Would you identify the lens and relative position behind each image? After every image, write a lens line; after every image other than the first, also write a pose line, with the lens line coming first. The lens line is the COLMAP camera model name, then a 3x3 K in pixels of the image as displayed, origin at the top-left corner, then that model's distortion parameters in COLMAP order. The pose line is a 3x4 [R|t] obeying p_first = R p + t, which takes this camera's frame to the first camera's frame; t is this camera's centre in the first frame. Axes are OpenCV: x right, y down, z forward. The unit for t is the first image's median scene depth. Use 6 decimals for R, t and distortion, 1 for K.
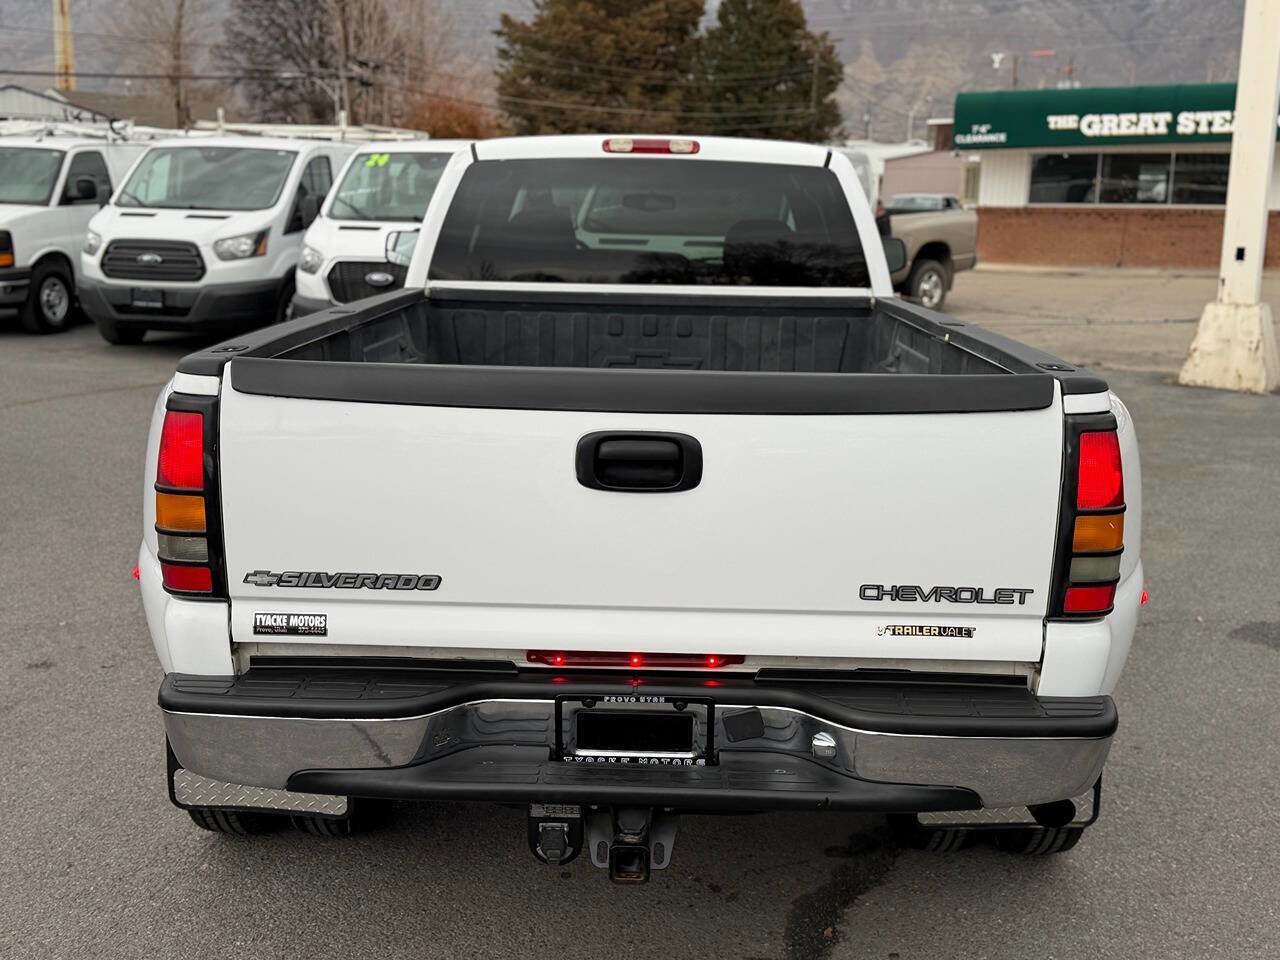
lens RADIAL K [[1438.6, 0, 638.5], [0, 1438.6, 484.7], [0, 0, 1]] dist [0.203843, -0.453711]
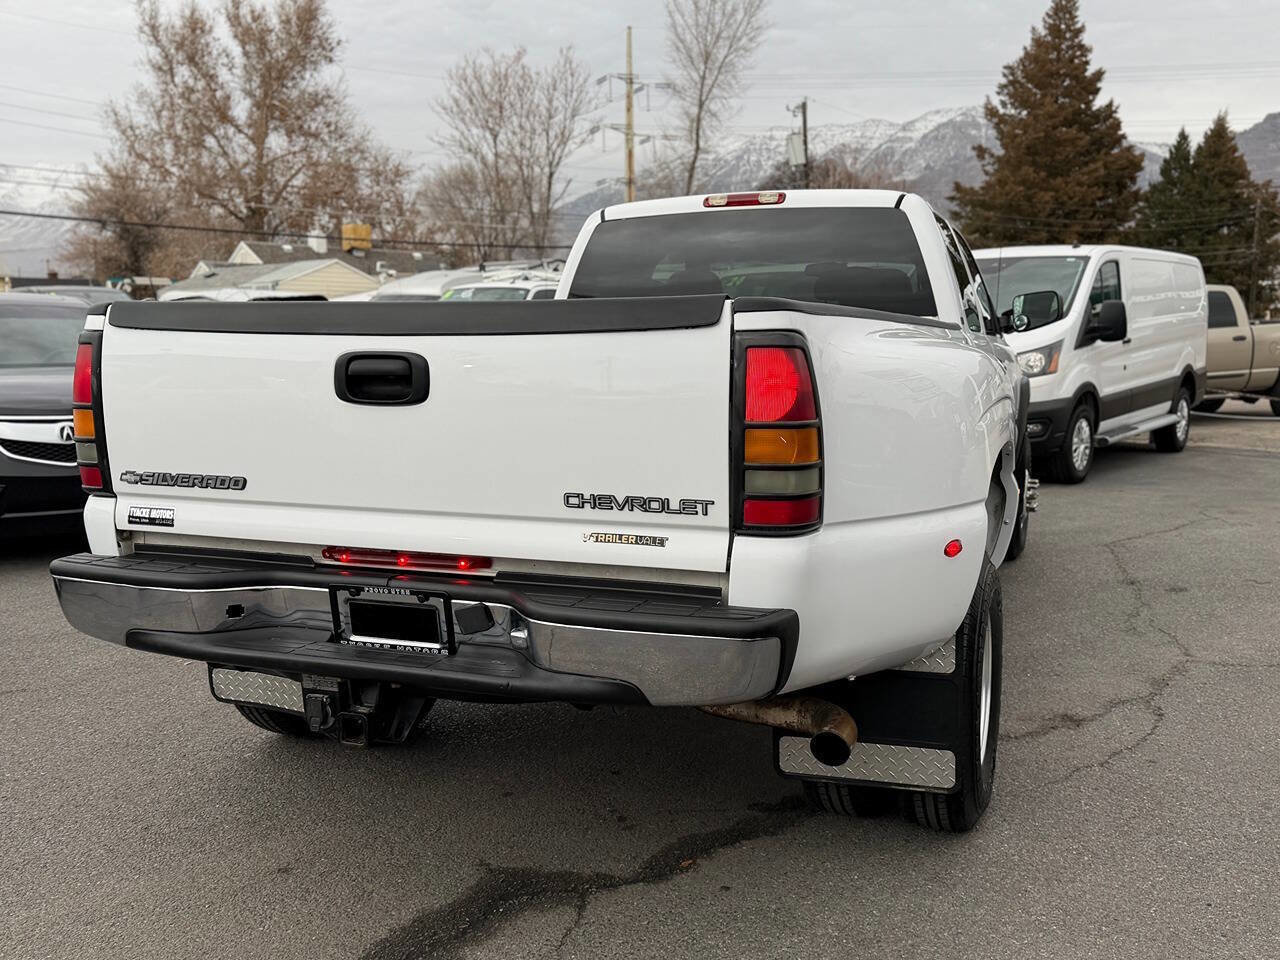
lens RADIAL K [[1217.8, 0, 640.0], [0, 1217.8, 480.0], [0, 0, 1]] dist [0.142212, -0.300005]
pose [[0.935885, 0.020637, -0.351701, 0.510449], [-0.050750, 0.995768, -0.076618, 0.122165], [0.348632, 0.089555, 0.932972, 0.154536]]
